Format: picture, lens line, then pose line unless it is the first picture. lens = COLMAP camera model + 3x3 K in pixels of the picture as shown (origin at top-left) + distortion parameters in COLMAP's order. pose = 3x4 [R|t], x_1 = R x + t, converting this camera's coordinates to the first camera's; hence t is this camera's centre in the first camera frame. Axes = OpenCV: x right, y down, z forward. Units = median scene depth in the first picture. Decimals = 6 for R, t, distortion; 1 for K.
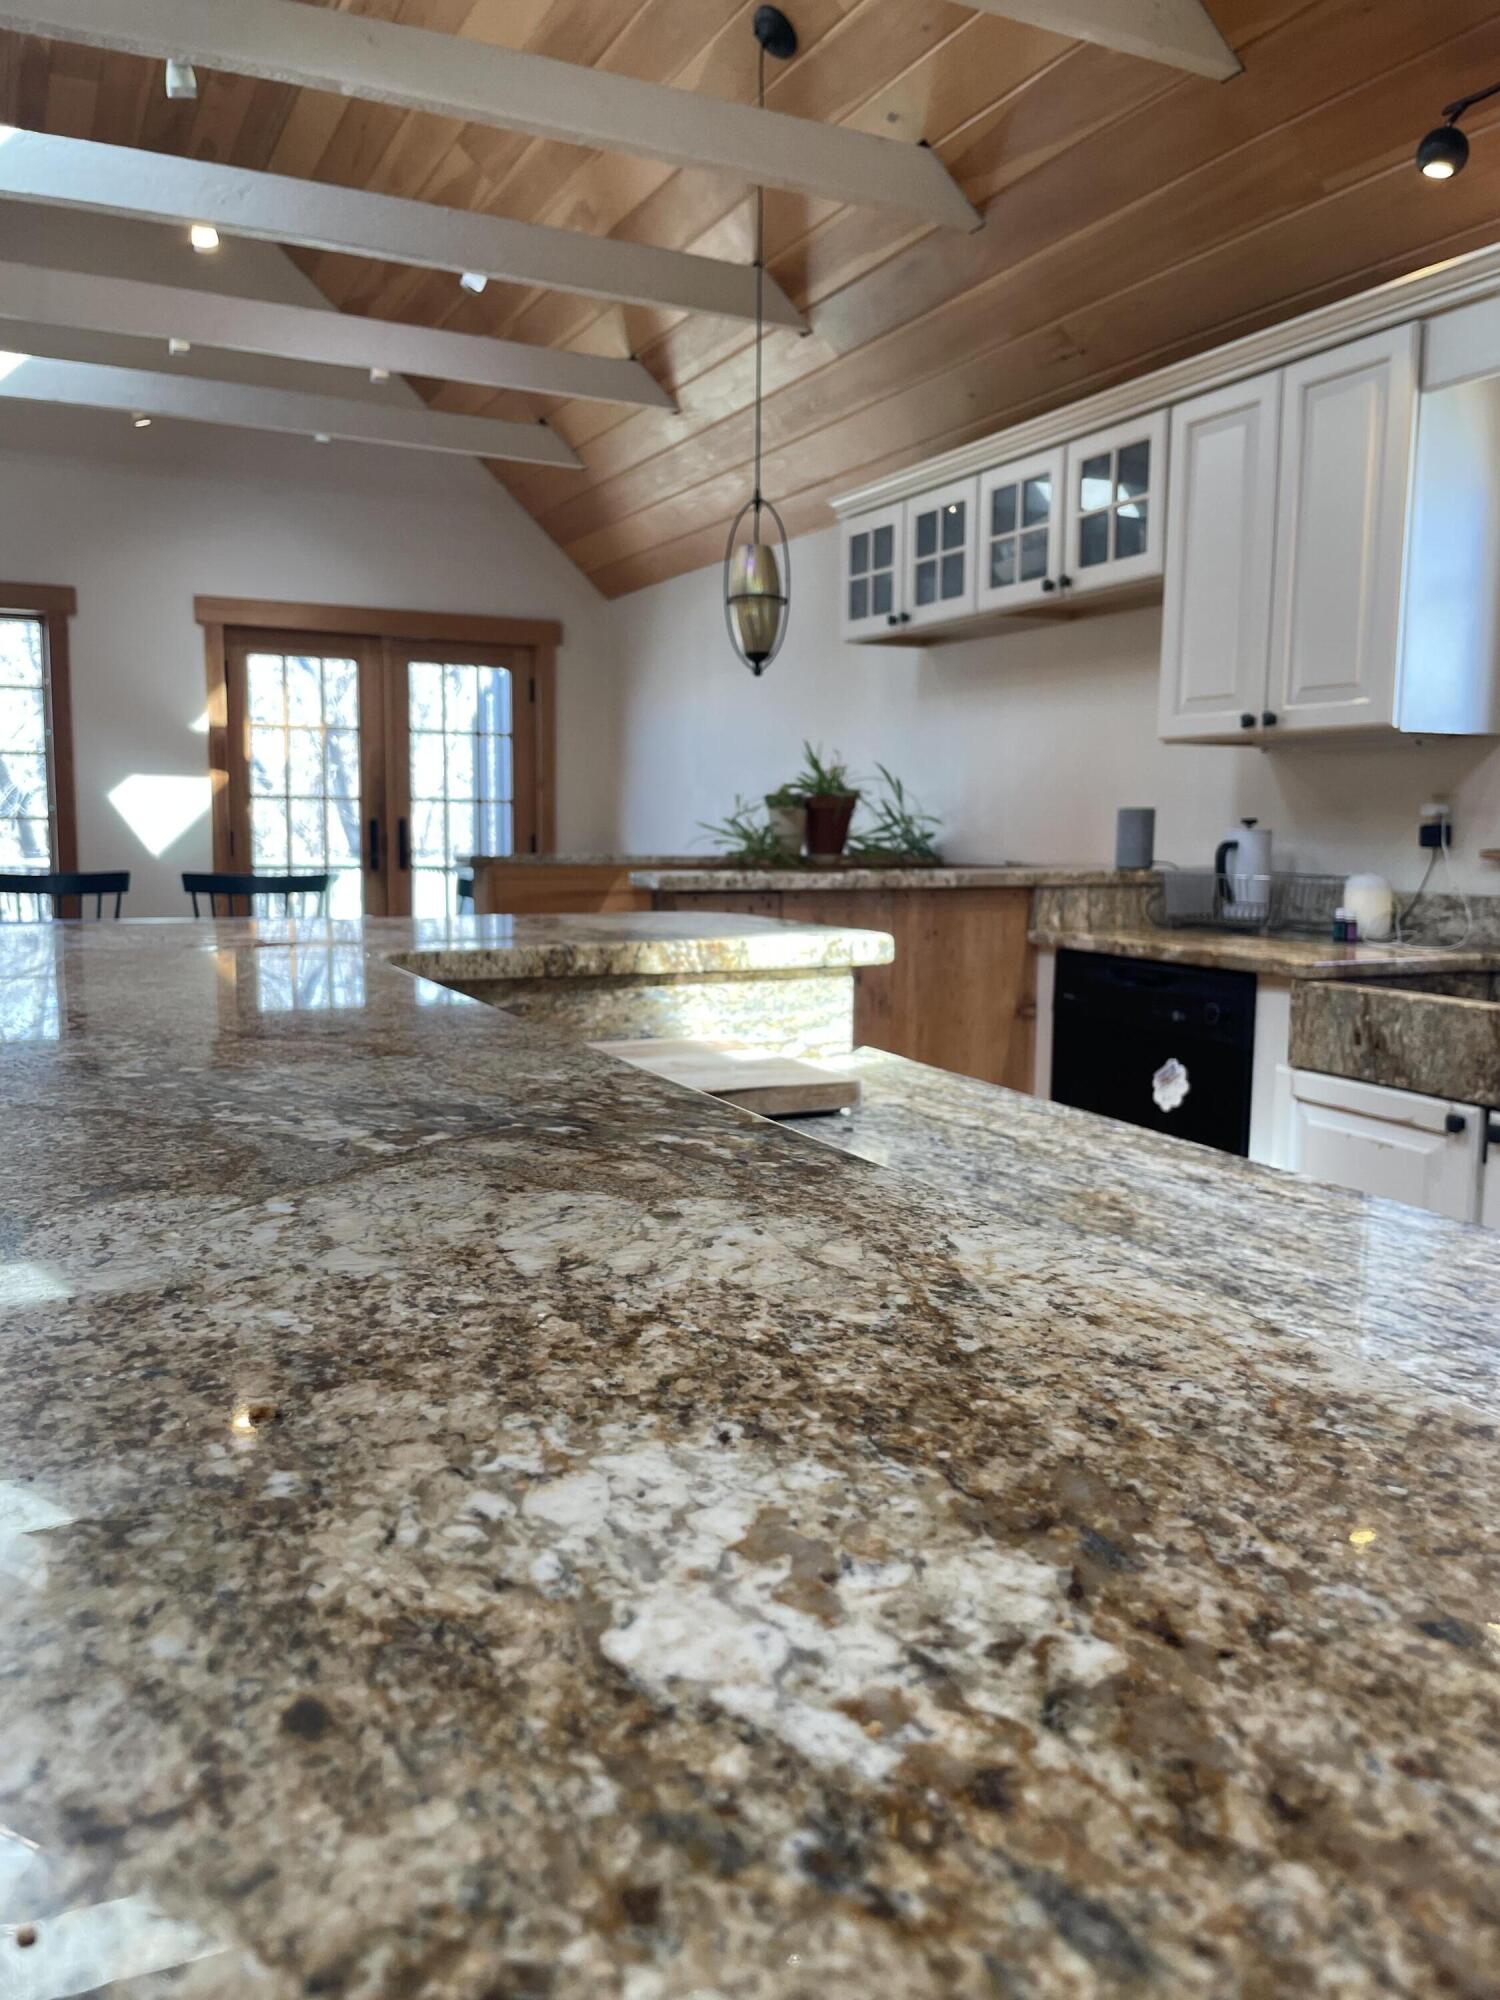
lens RADIAL K [[1533.5, 0, 785.6], [0, 1533.5, 991.3], [0, 0, 1]] dist [0.002850, -0.004022]
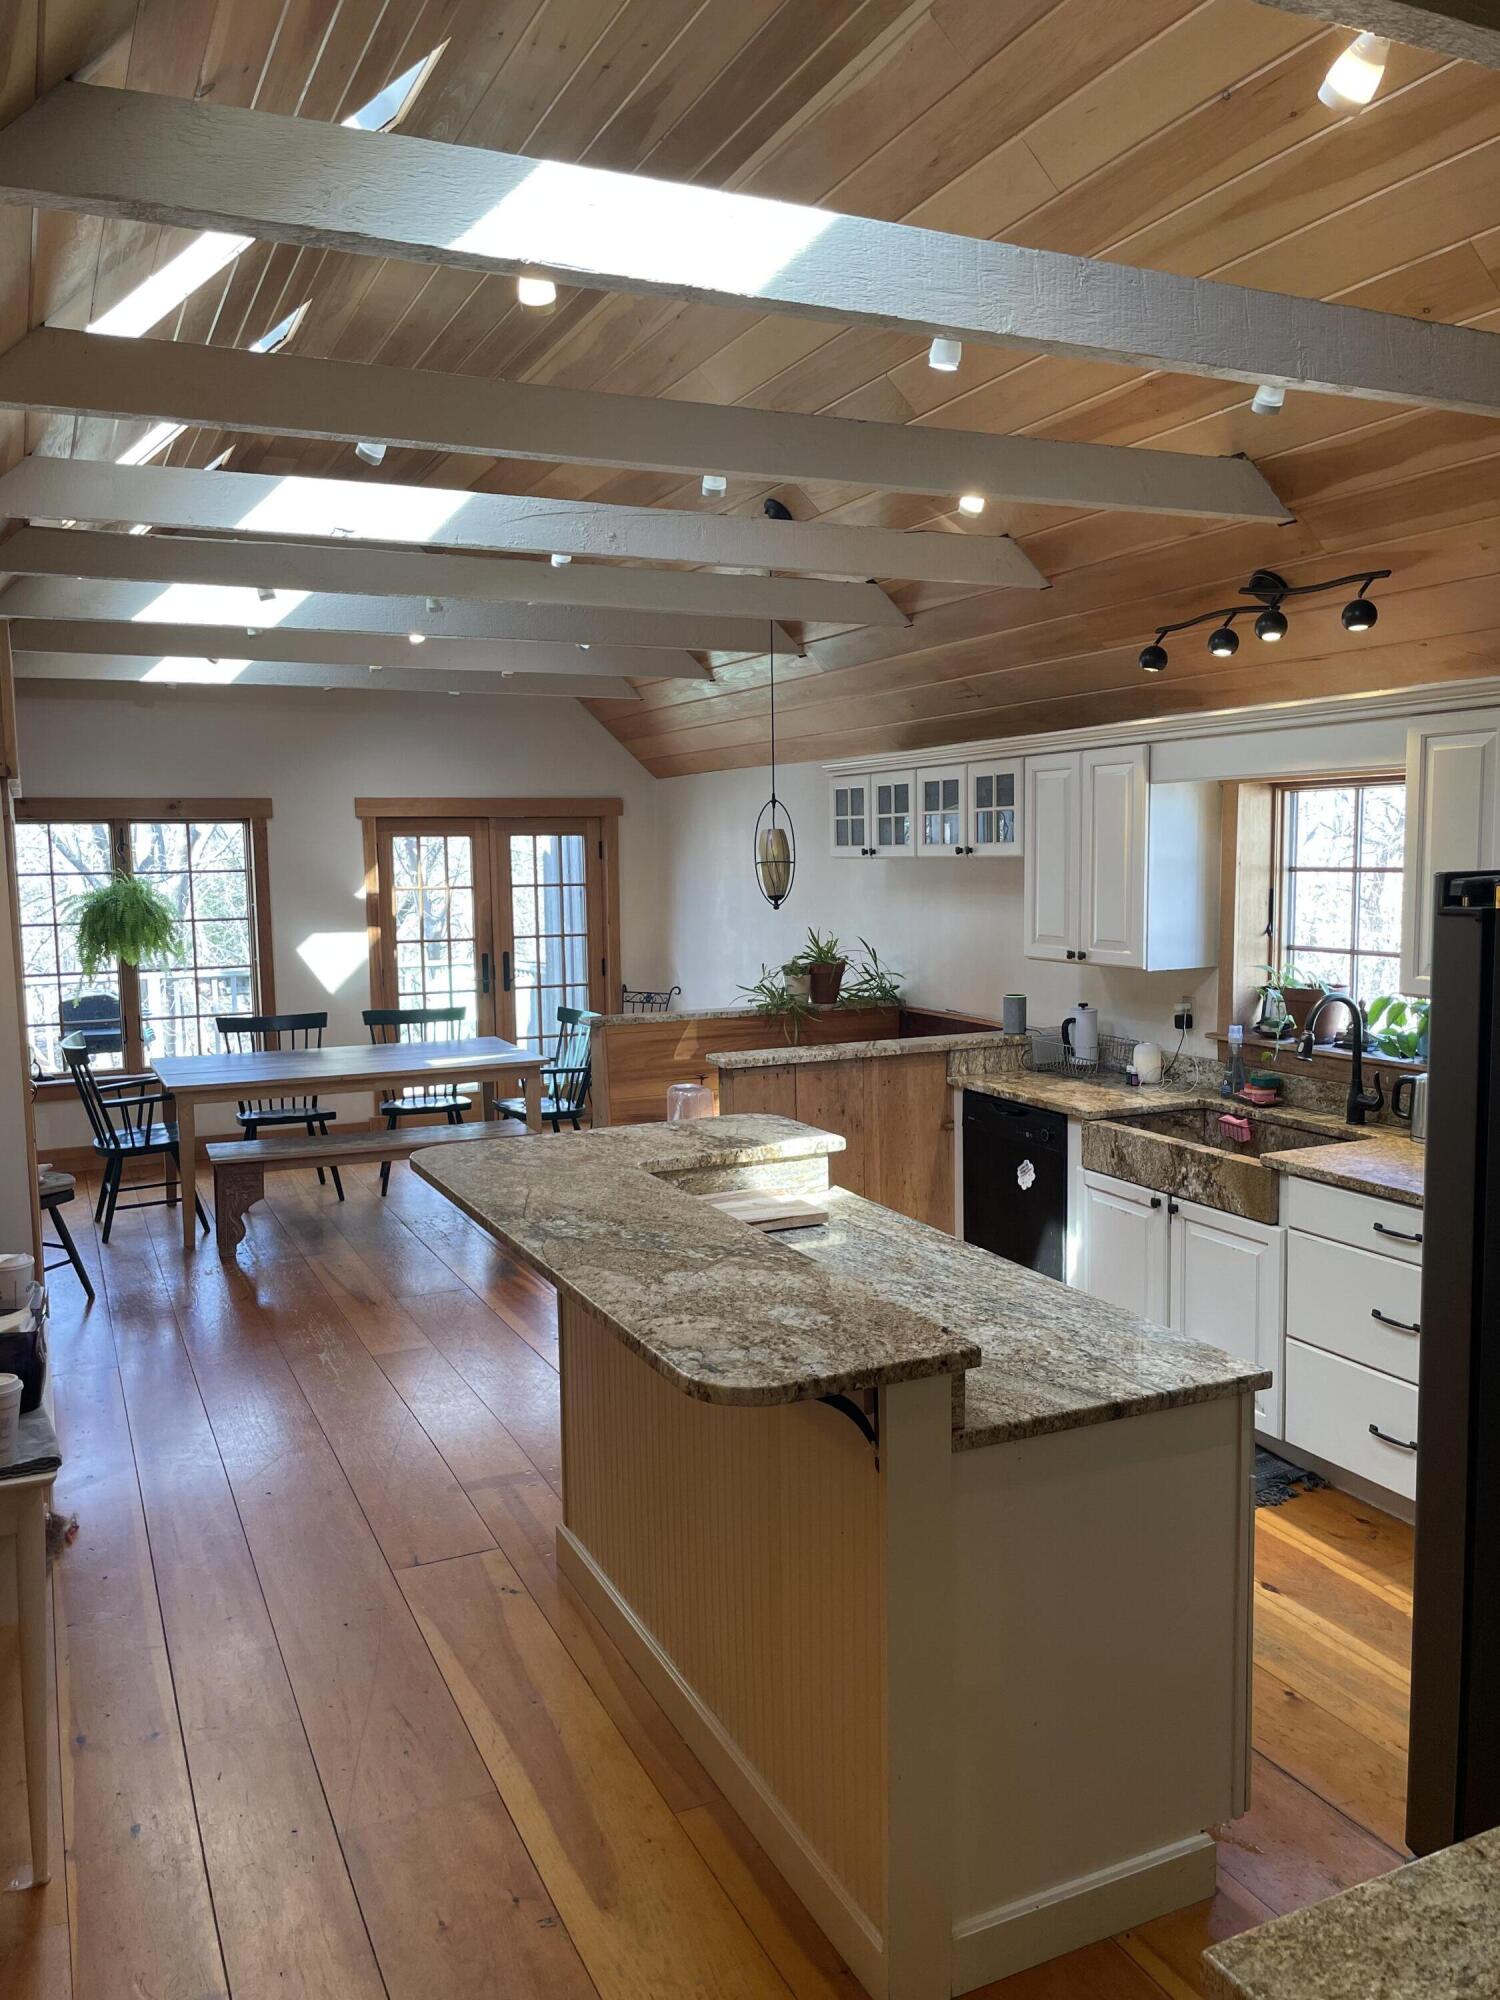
lens RADIAL K [[1523.0, 0, 750.0], [0, 1523.0, 1000.0], [0, 0, 1]] dist [0.036571, -0.000212]
pose [[0.999095, -0.026759, -0.033076, 0.003615], [0.026453, 0.999603, -0.009681, -0.090890], [0.033322, 0.008797, 0.999406, -0.516487]]
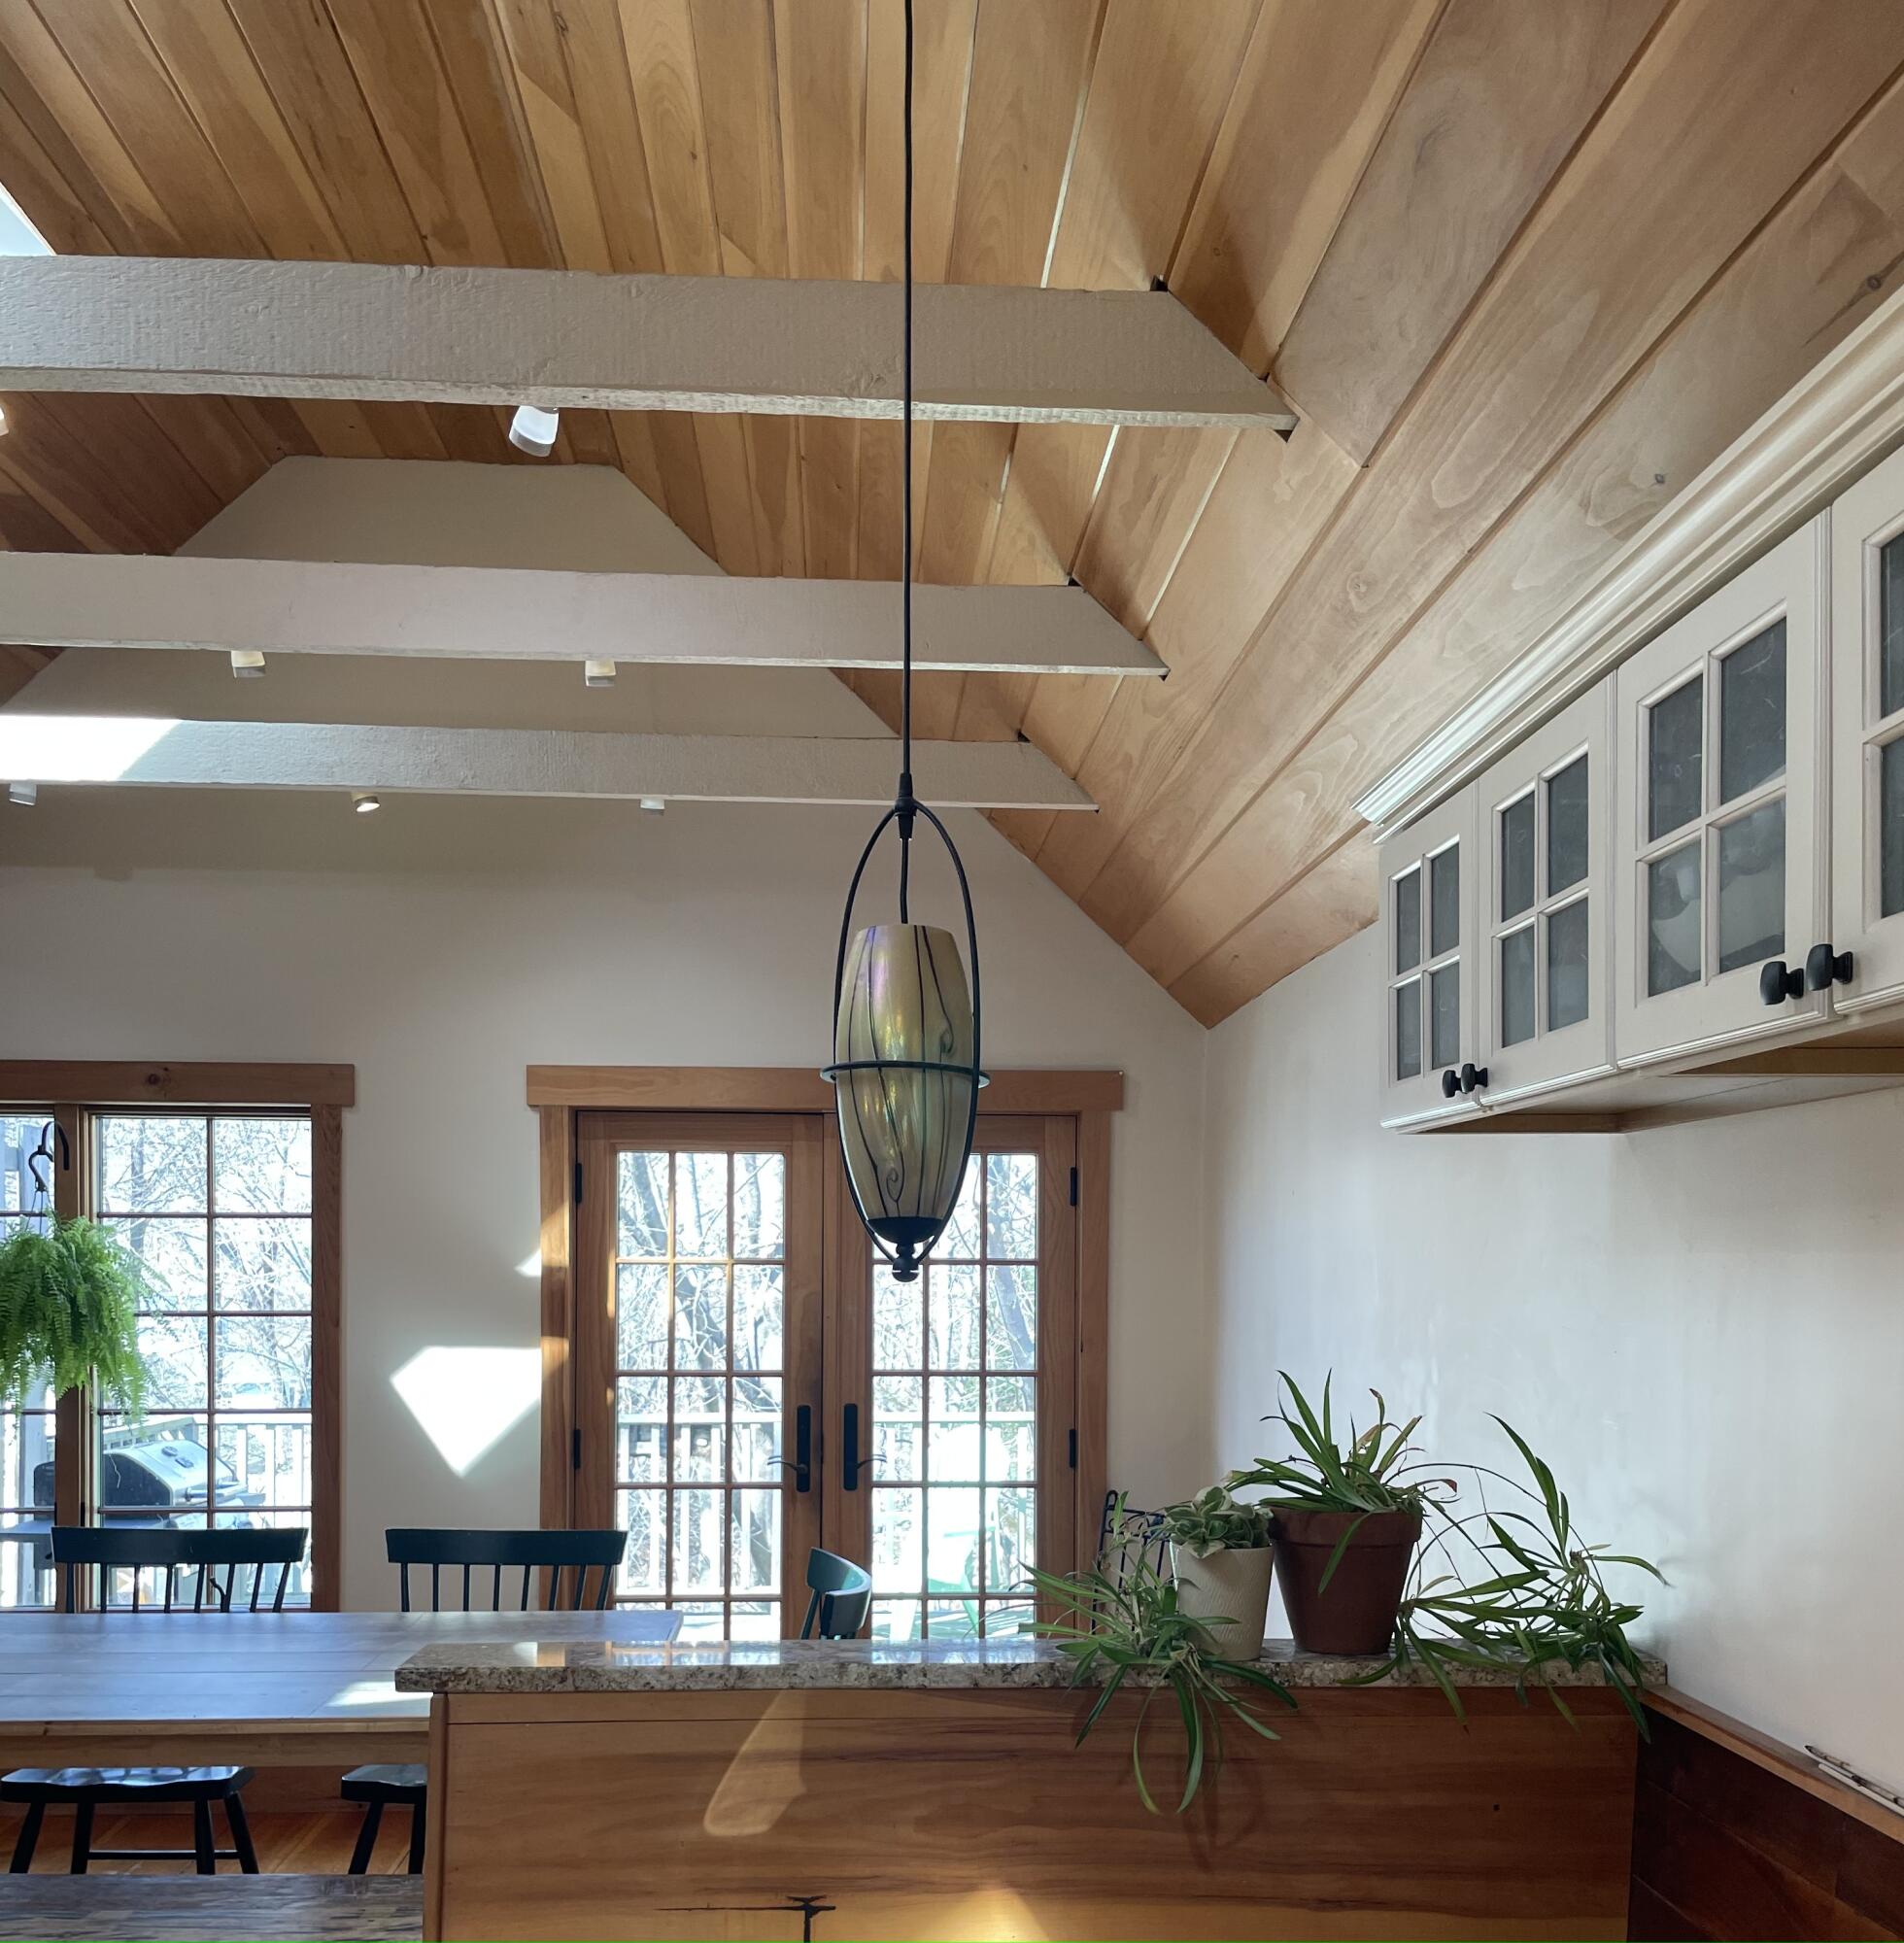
lens RADIAL K [[1887.5, 0, 950.0], [0, 1887.5, 1297.6], [0, 0, 1]] dist [0.093122, 0.003099]
pose [[0.912570, -0.004109, -0.408901, 0.157206], [-0.034835, 0.995533, -0.087747, -0.152651], [0.407435, 0.094320, 0.908351, 0.556412]]
